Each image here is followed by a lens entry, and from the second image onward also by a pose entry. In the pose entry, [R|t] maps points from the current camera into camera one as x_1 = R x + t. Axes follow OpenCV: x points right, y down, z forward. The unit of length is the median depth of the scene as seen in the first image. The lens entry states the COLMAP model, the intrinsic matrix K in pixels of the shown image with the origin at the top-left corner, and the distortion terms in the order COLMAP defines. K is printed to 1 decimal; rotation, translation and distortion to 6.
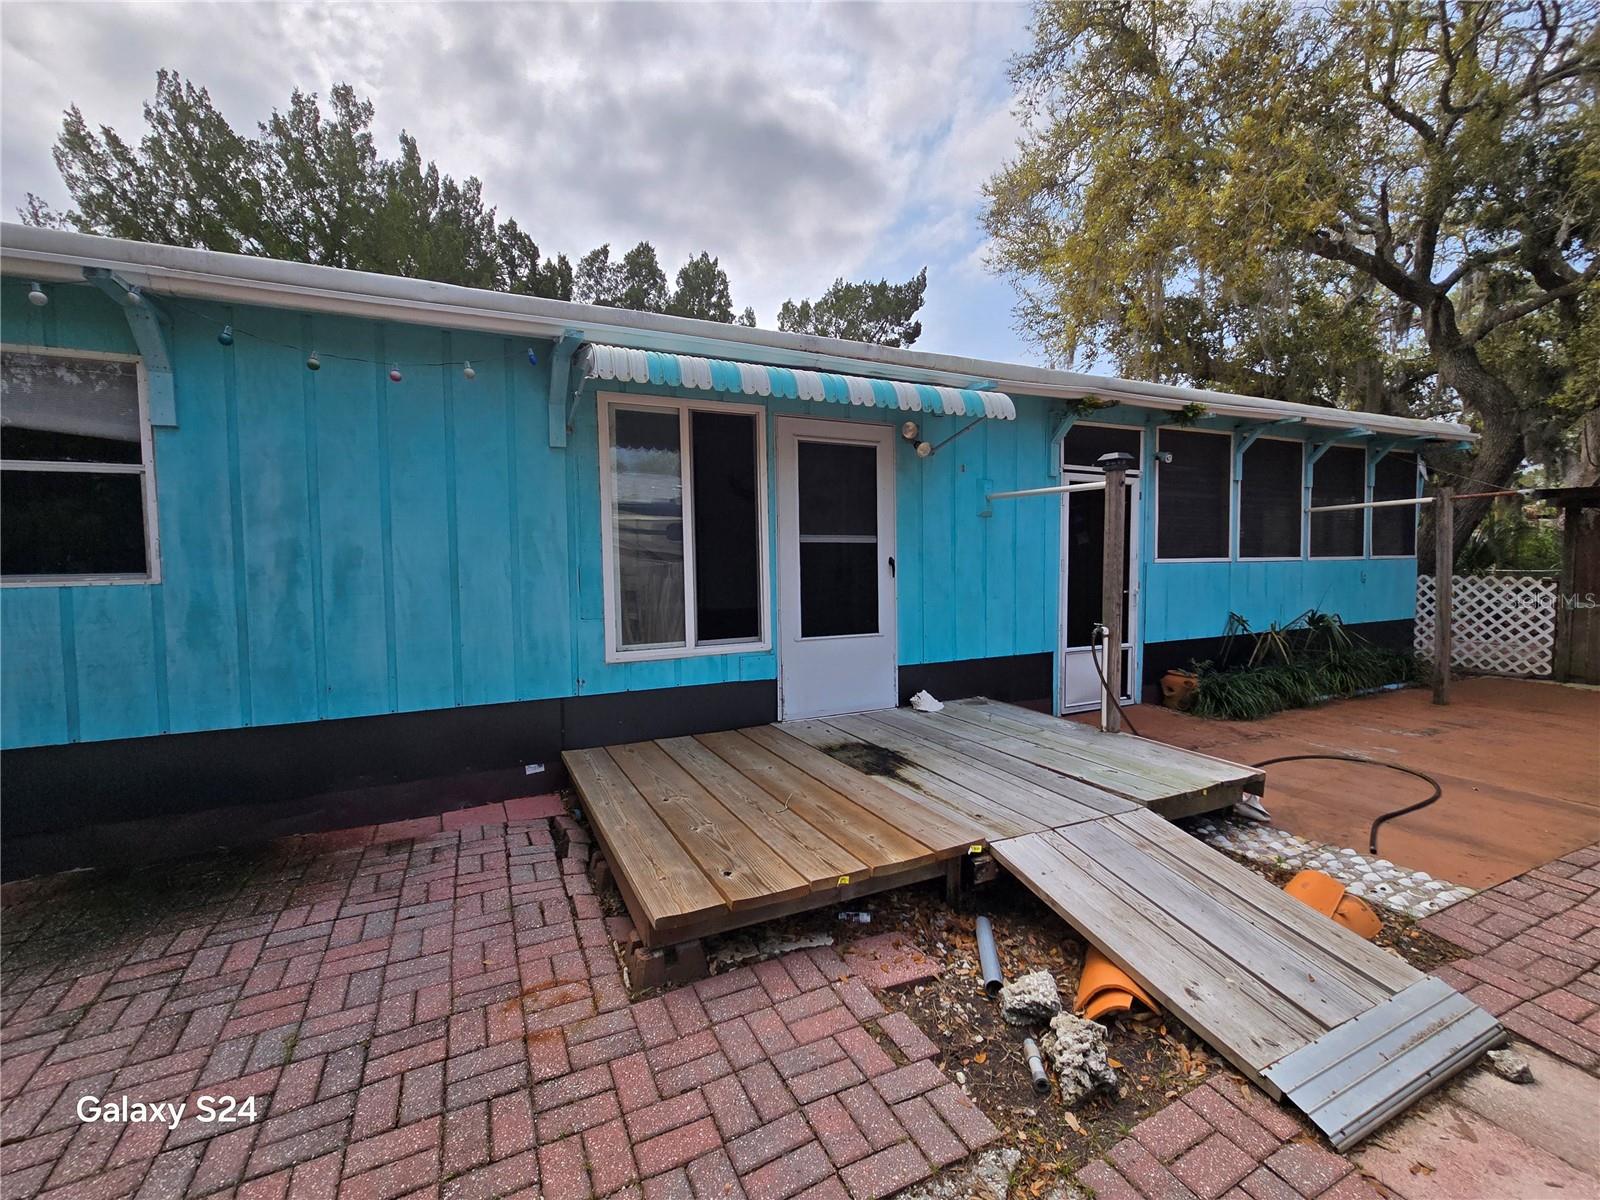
lens RADIAL K [[686.1, 0, 799.0], [0, 686.1, 594.4], [0, 0, 1]] dist [-0.001798, 0.001930]
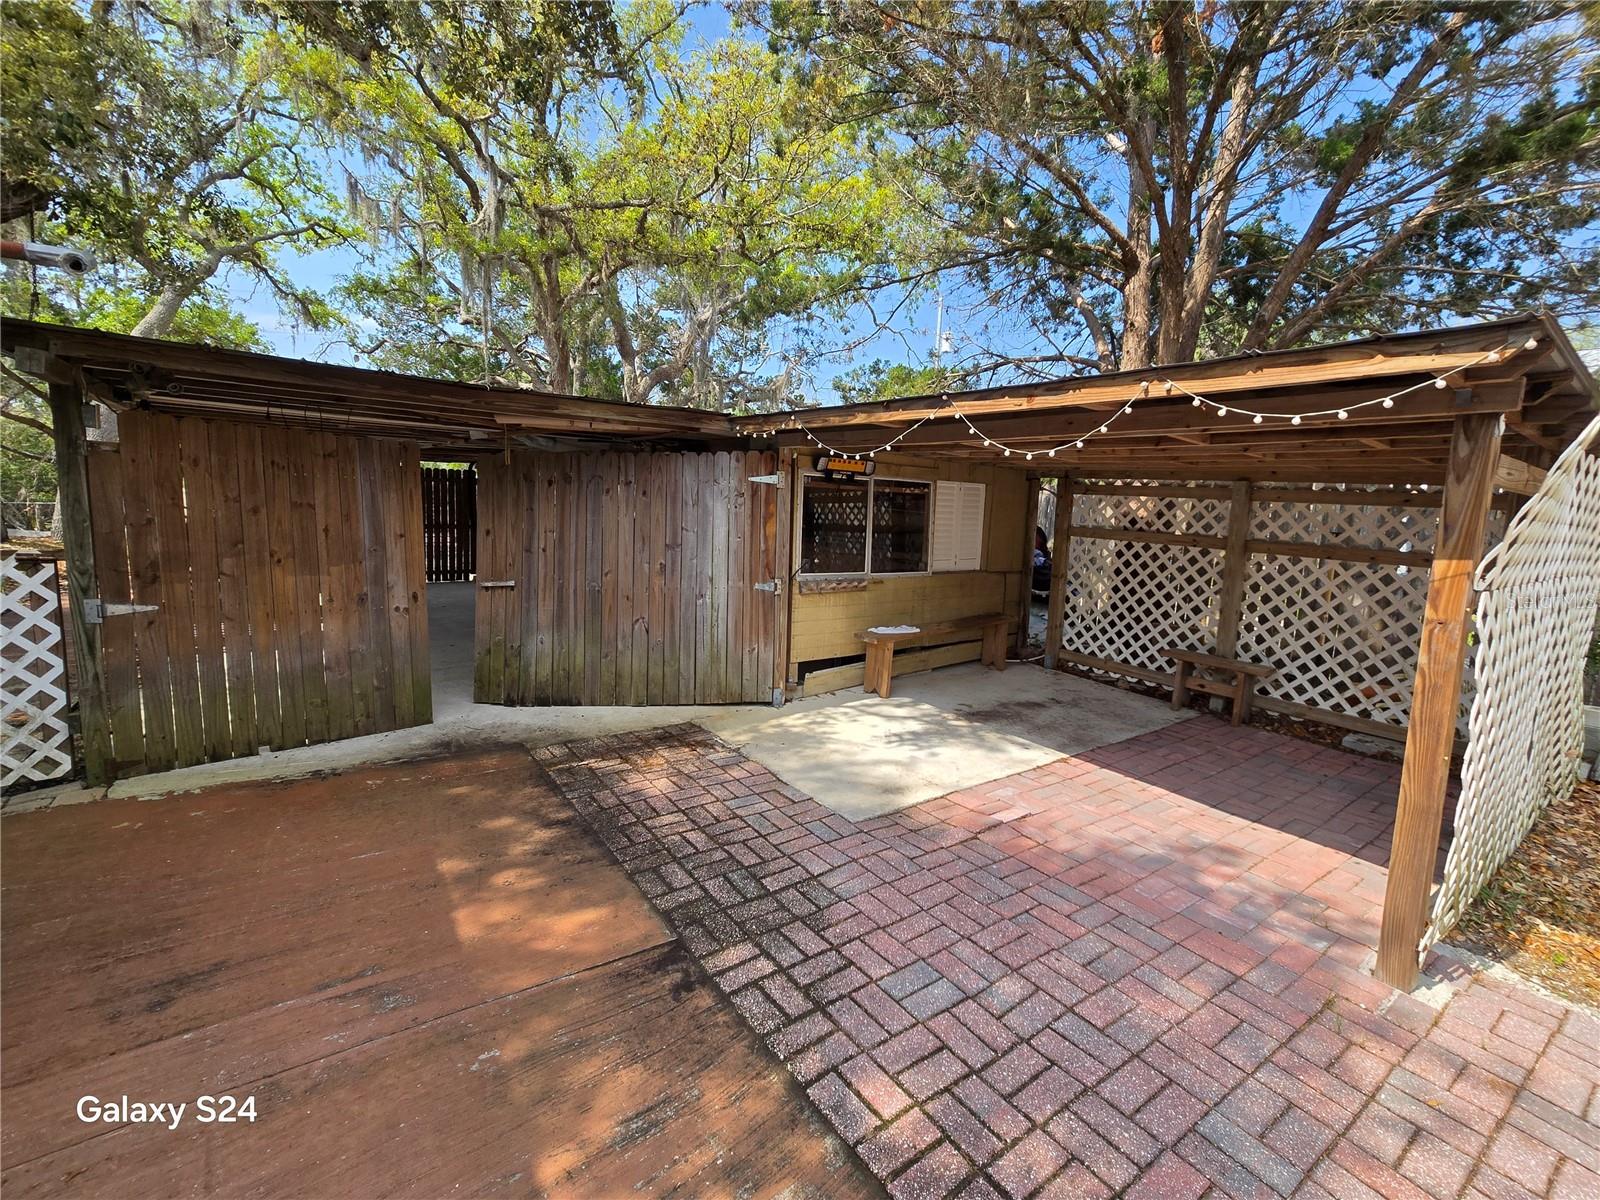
lens RADIAL K [[686.1, 0, 800.0], [0, 686.1, 595.9], [0, 0, 1]] dist [-0.001798, 0.001930]
pose [[-0.181349, -0.108405, 0.977426, 0.589538], [0.019032, 0.993333, 0.113701, -0.036215], [-0.983235, 0.039222, -0.178077, 0.611248]]
